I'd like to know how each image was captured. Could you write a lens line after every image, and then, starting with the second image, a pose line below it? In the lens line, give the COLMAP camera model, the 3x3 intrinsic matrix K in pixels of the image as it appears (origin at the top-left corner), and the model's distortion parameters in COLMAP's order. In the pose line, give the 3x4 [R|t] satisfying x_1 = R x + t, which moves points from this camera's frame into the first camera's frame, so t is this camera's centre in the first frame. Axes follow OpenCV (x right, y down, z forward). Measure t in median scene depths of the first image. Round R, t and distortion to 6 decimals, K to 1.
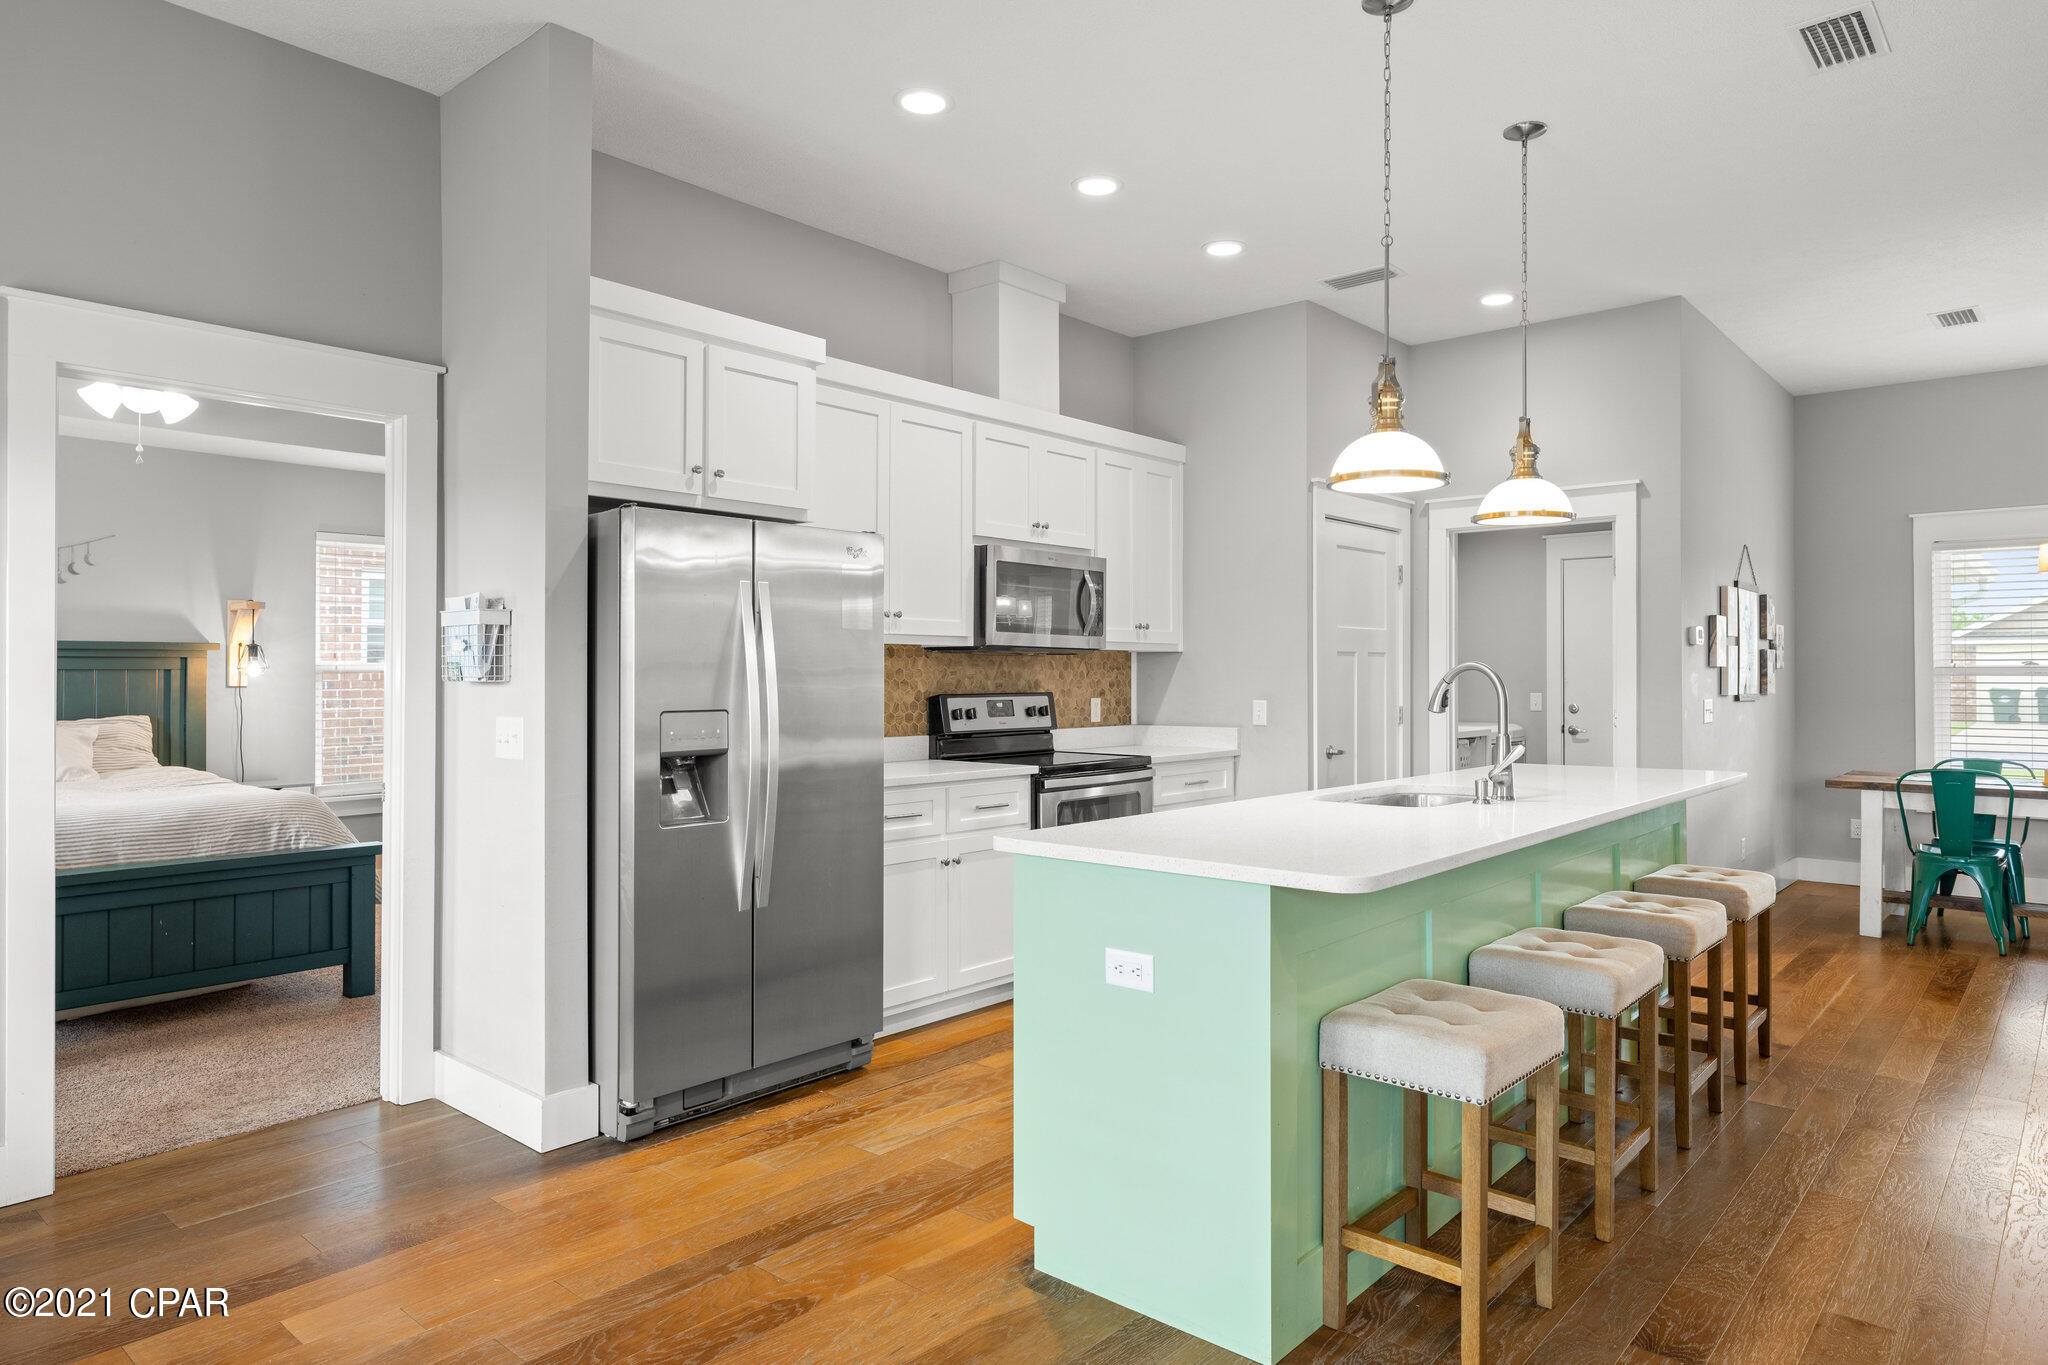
lens RADIAL K [[1223.7, 0, 1020.3], [0, 1223.7, 661.6], [0, 0, 1]] dist [0.002712, -0.001735]
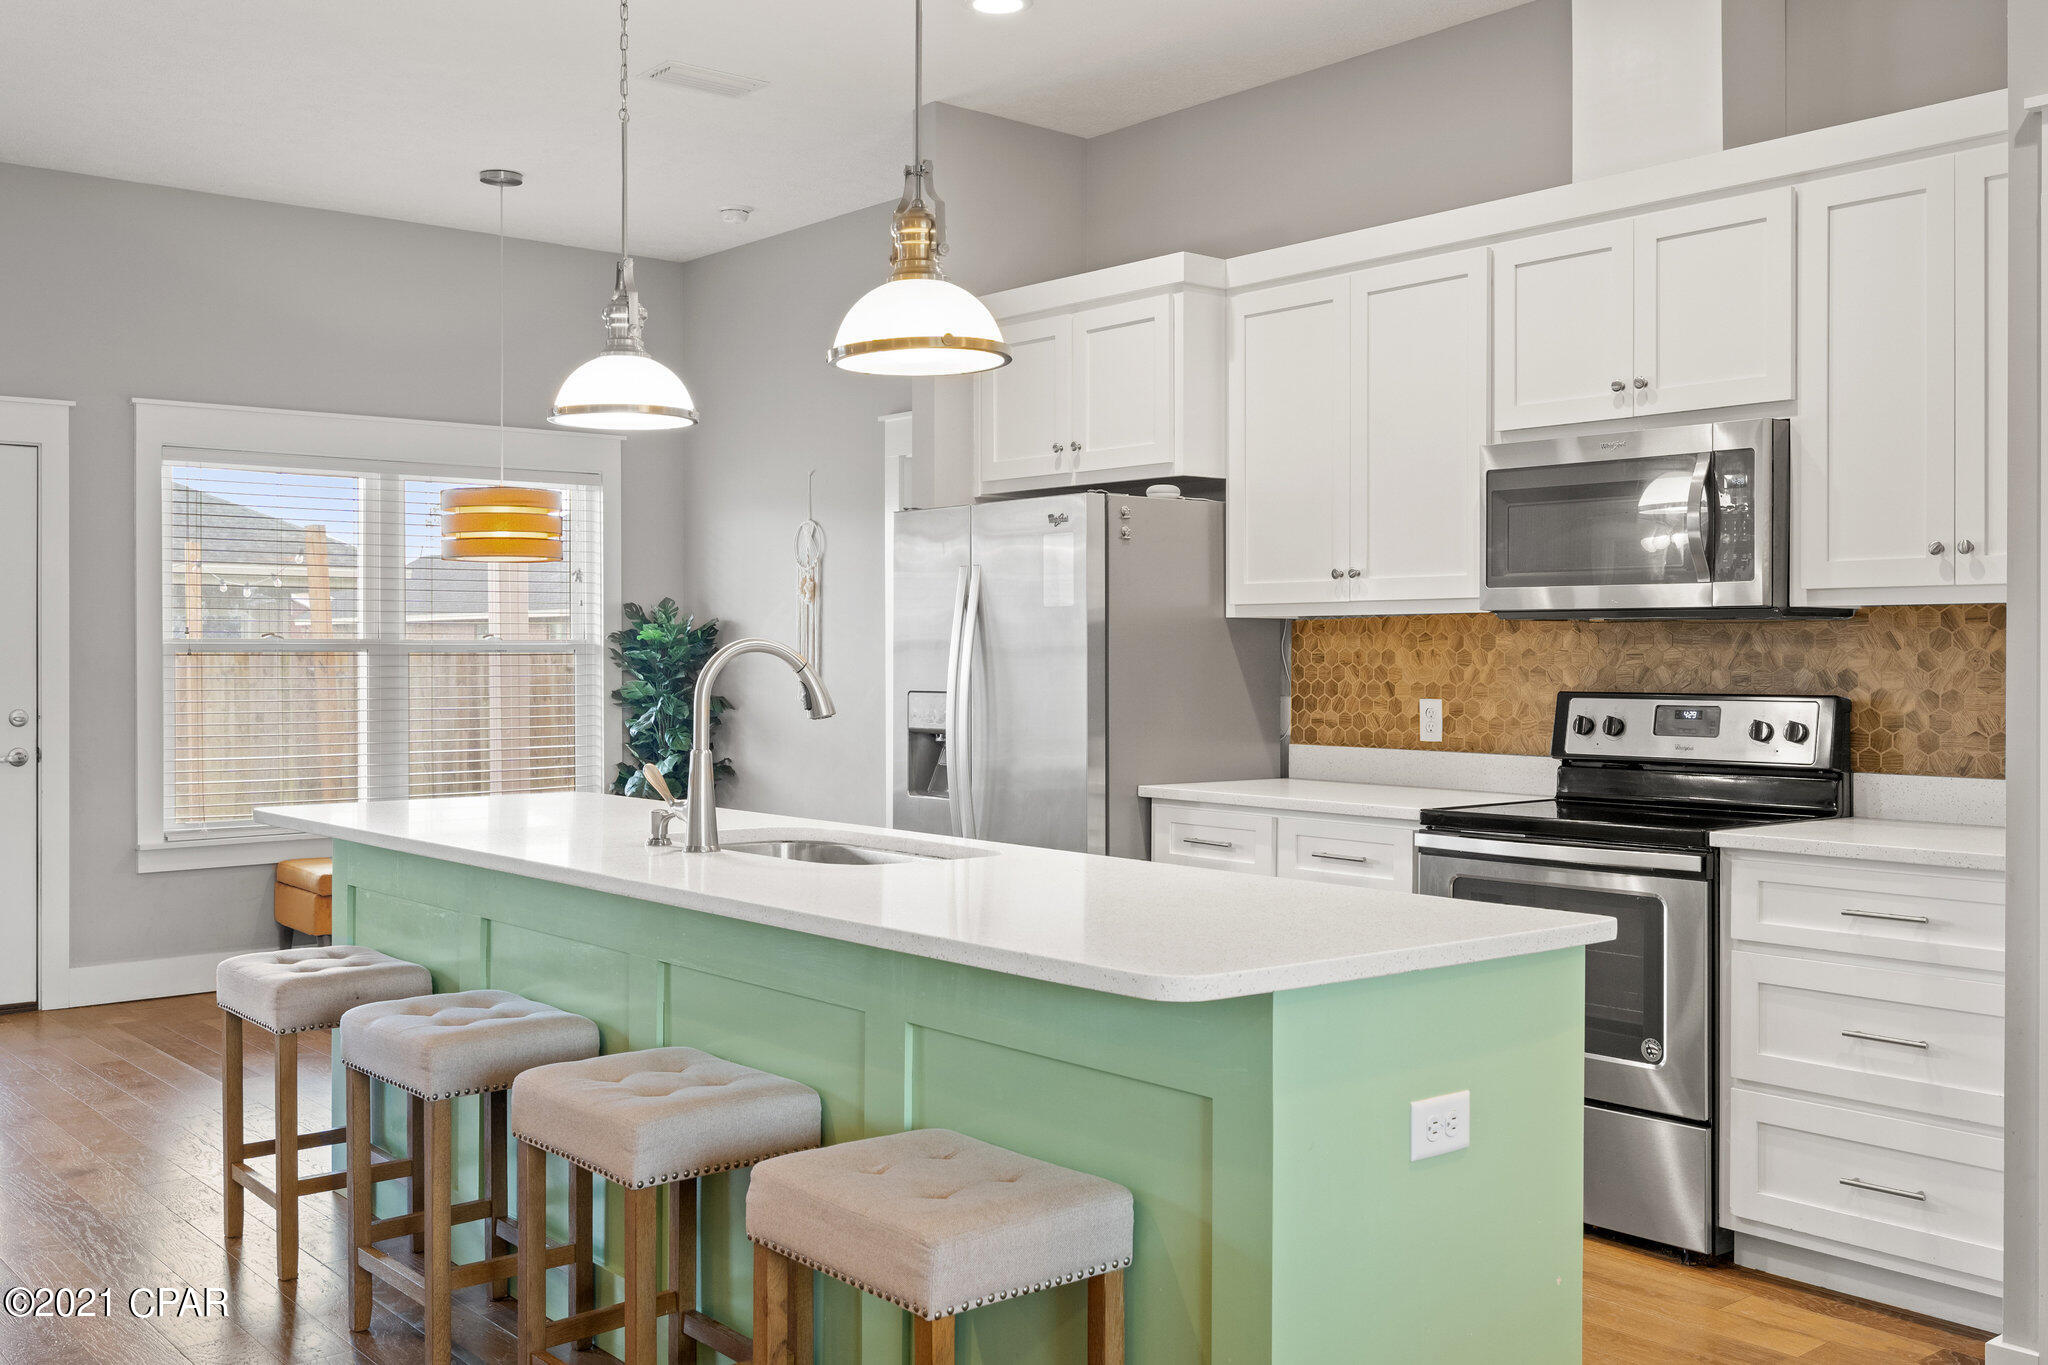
lens RADIAL K [[1916.1, 0, 1024.0], [0, 1916.1, 682.5], [0, 0, 1]] dist [-0.003974, 0.002039]
pose [[-0.153485, 0.013481, -0.988059, 1.129712], [0.009653, 0.999880, 0.012143, 0.009964], [0.988104, -0.007674, -0.153597, 1.082207]]
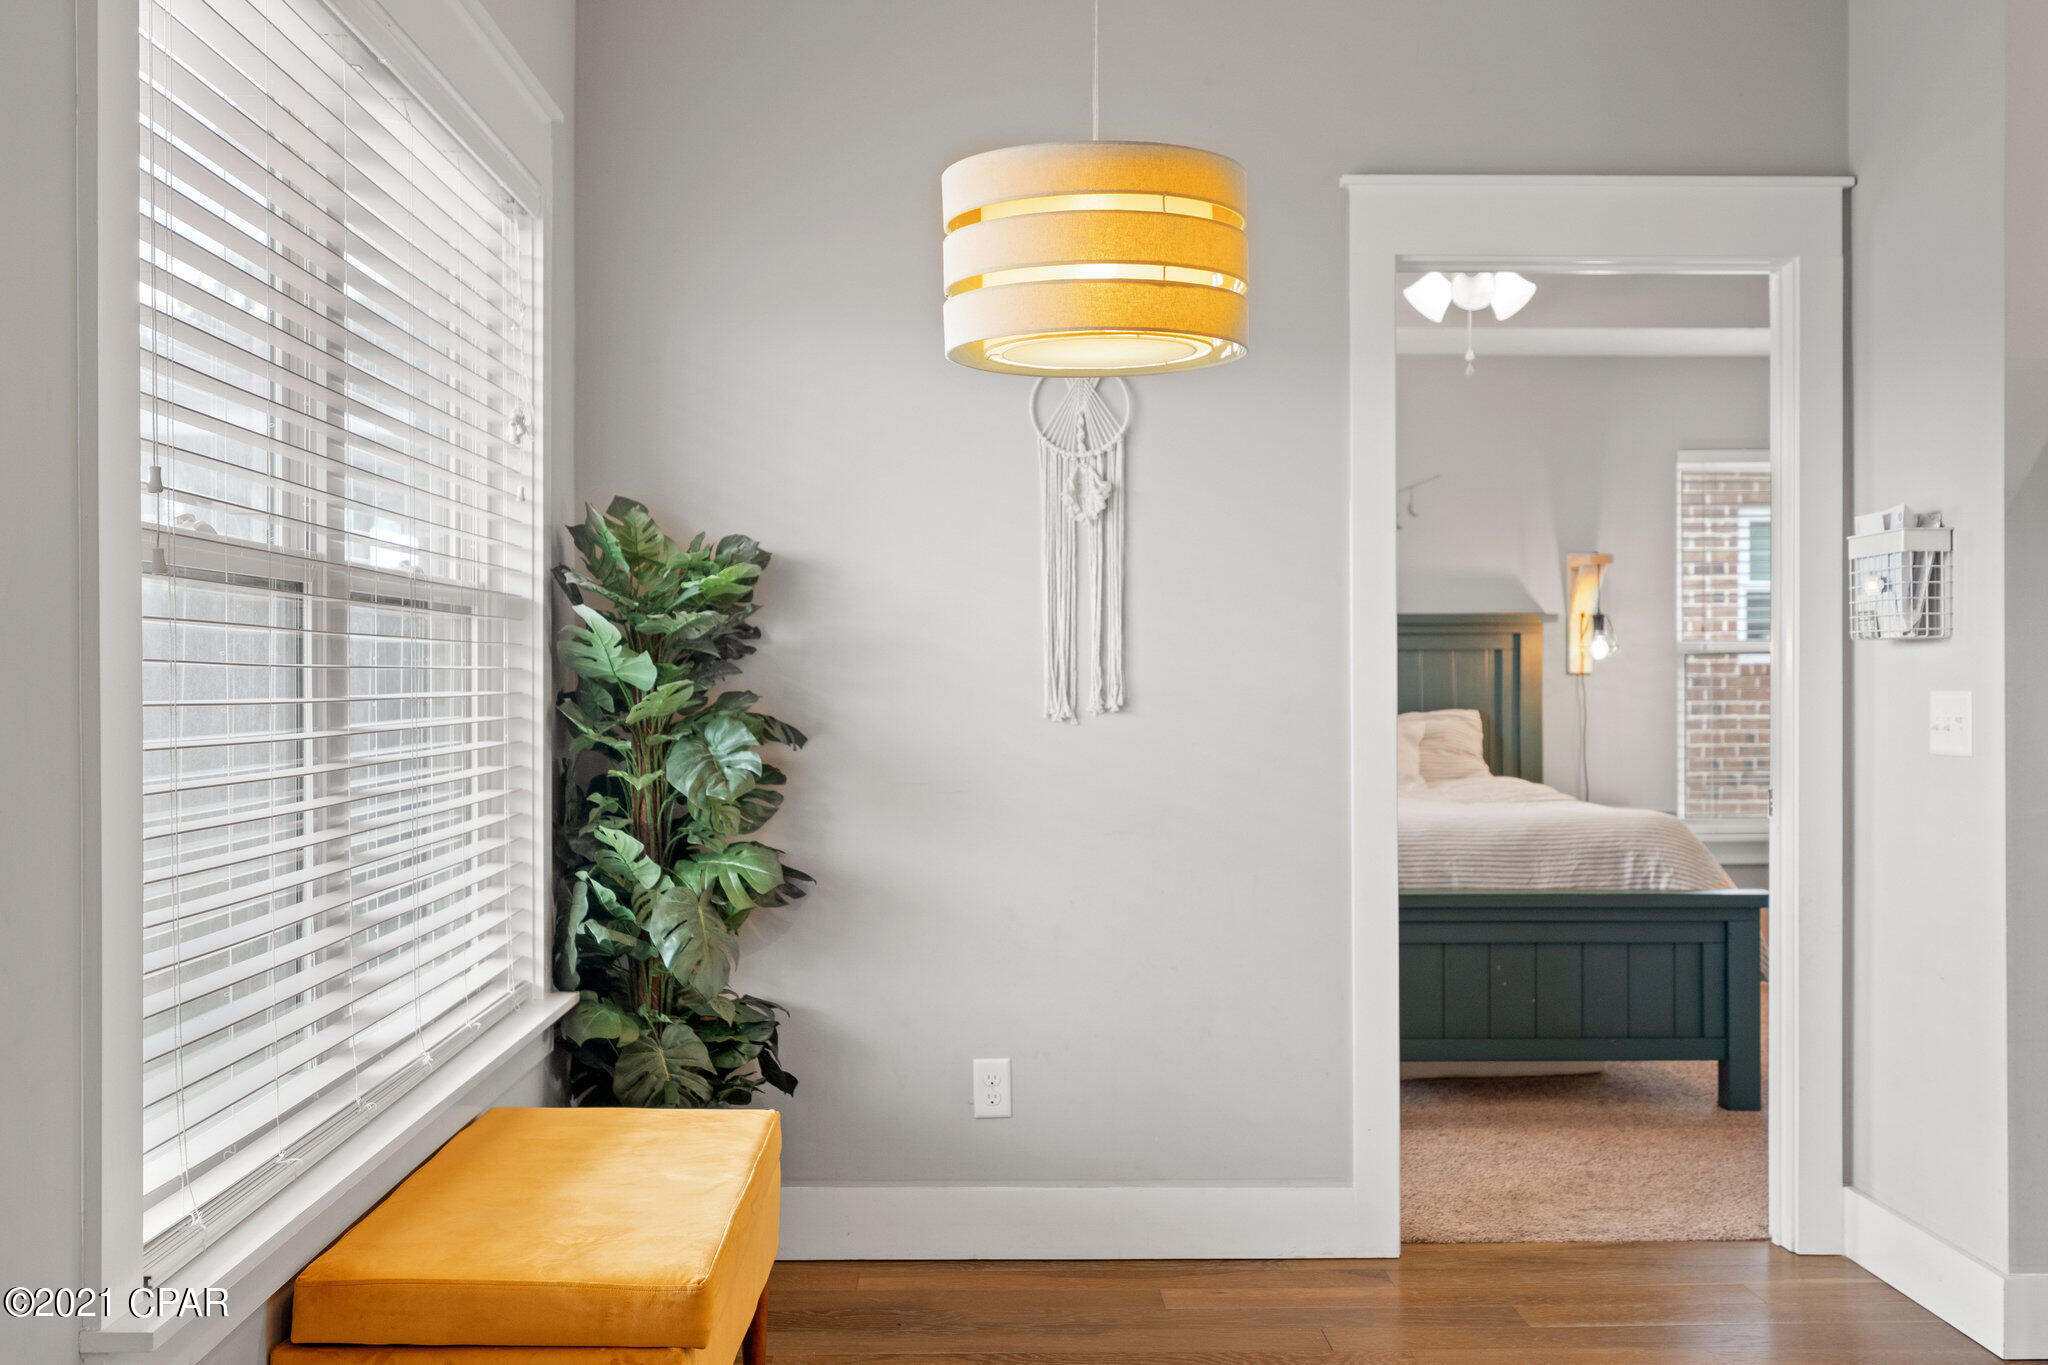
lens RADIAL K [[2060.6, 0, 1024.0], [0, 2060.6, 682.5], [0, 0, 1]] dist [-0.000242, -0.000971]
pose [[0.677072, -0.002476, -0.735912, 0.045216], [0.008030, 0.999960, 0.004024, 0.024235], [0.735873, -0.008634, 0.677065, -0.086730]]
